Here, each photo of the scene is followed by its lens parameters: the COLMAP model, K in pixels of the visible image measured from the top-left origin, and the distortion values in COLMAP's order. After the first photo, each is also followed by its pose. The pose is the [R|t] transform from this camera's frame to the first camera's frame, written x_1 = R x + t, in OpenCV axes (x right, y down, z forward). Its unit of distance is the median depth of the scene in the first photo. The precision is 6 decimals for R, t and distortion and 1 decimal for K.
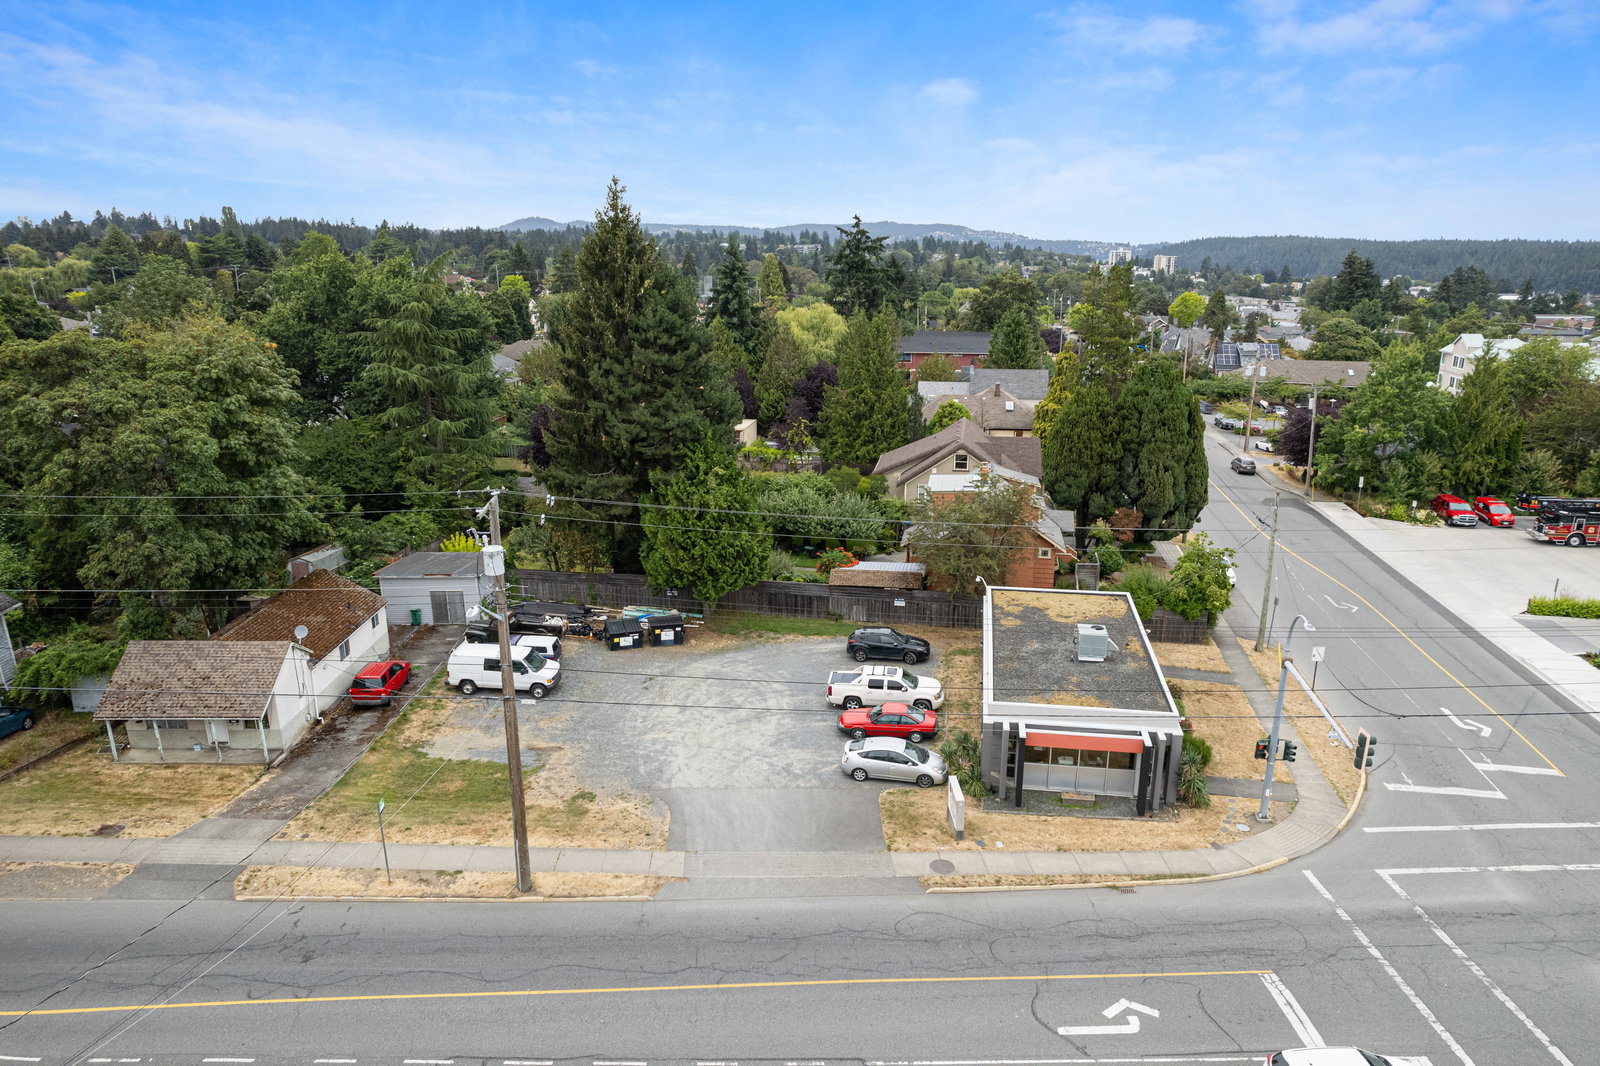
lens RADIAL K [[1021.2, 0, 806.5], [0, 1021.2, 542.7], [0, 0, 1]] dist [-0.072847, 0.062786]
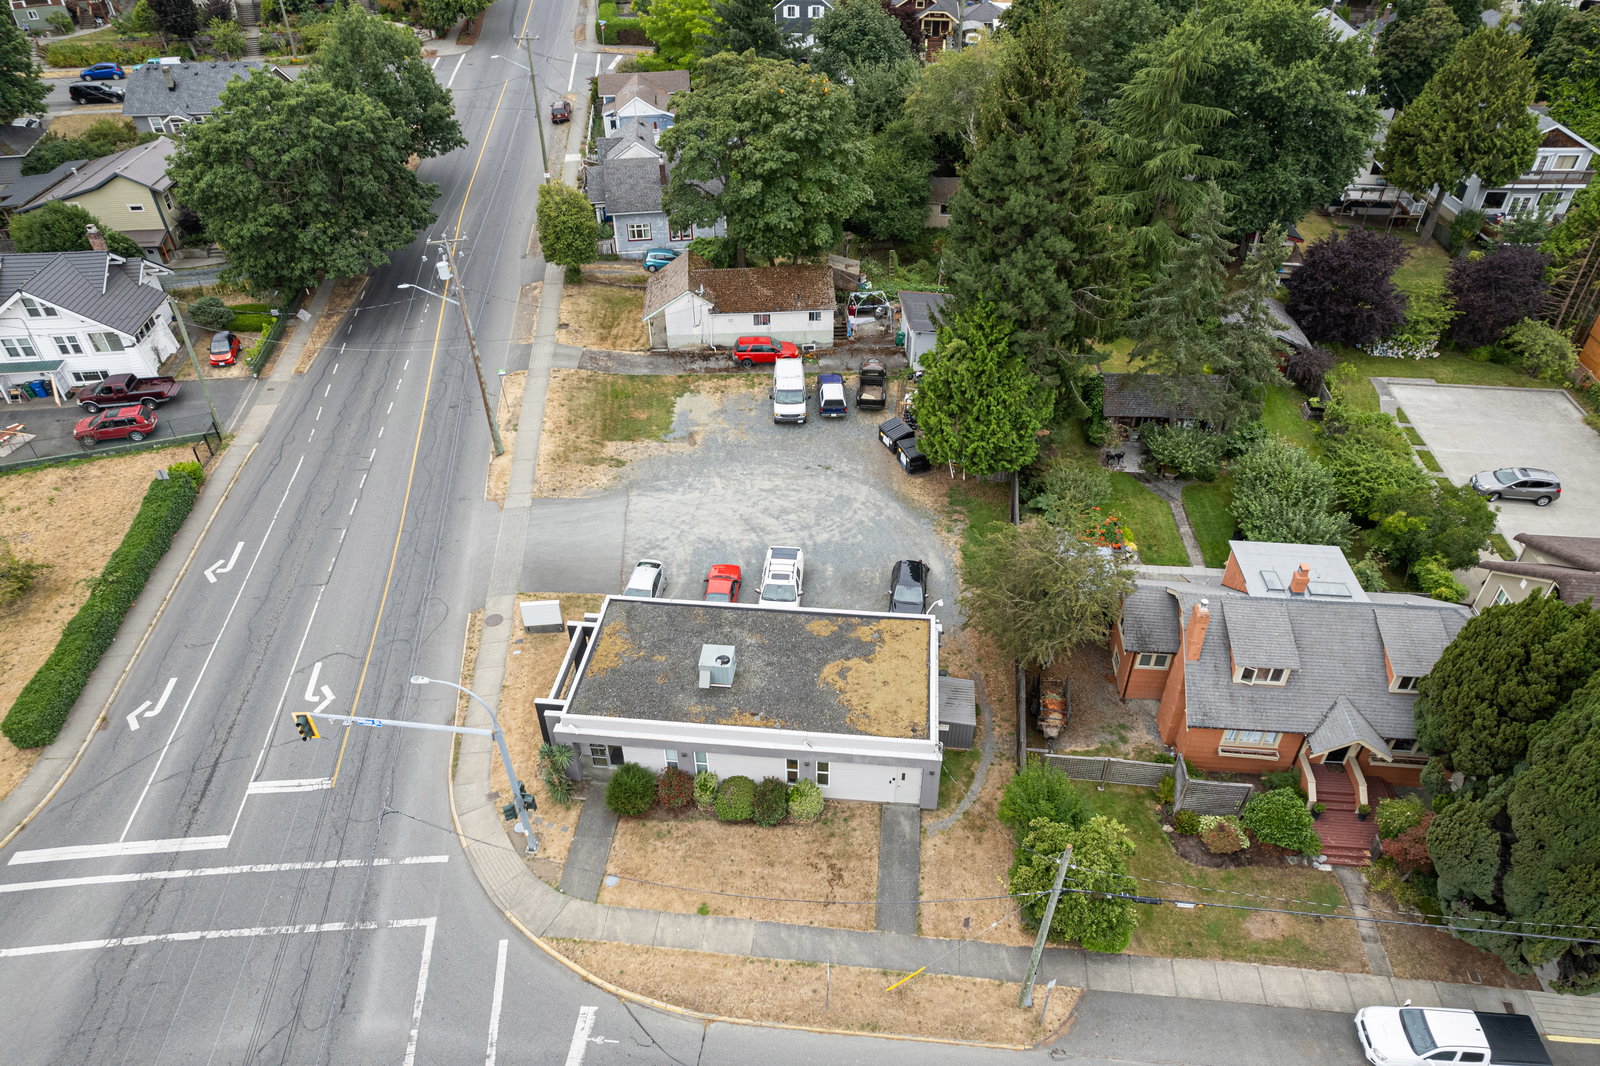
lens RADIAL K [[1021.2, 0, 806.5], [0, 1021.2, 542.7], [0, 0, 1]] dist [-0.072847, 0.062786]
pose [[0.066951, 0.614172, -0.786327, 0.768817], [-0.276777, 0.768598, 0.576759, -0.439605], [0.958599, 0.179022, 0.221447, 0.701859]]
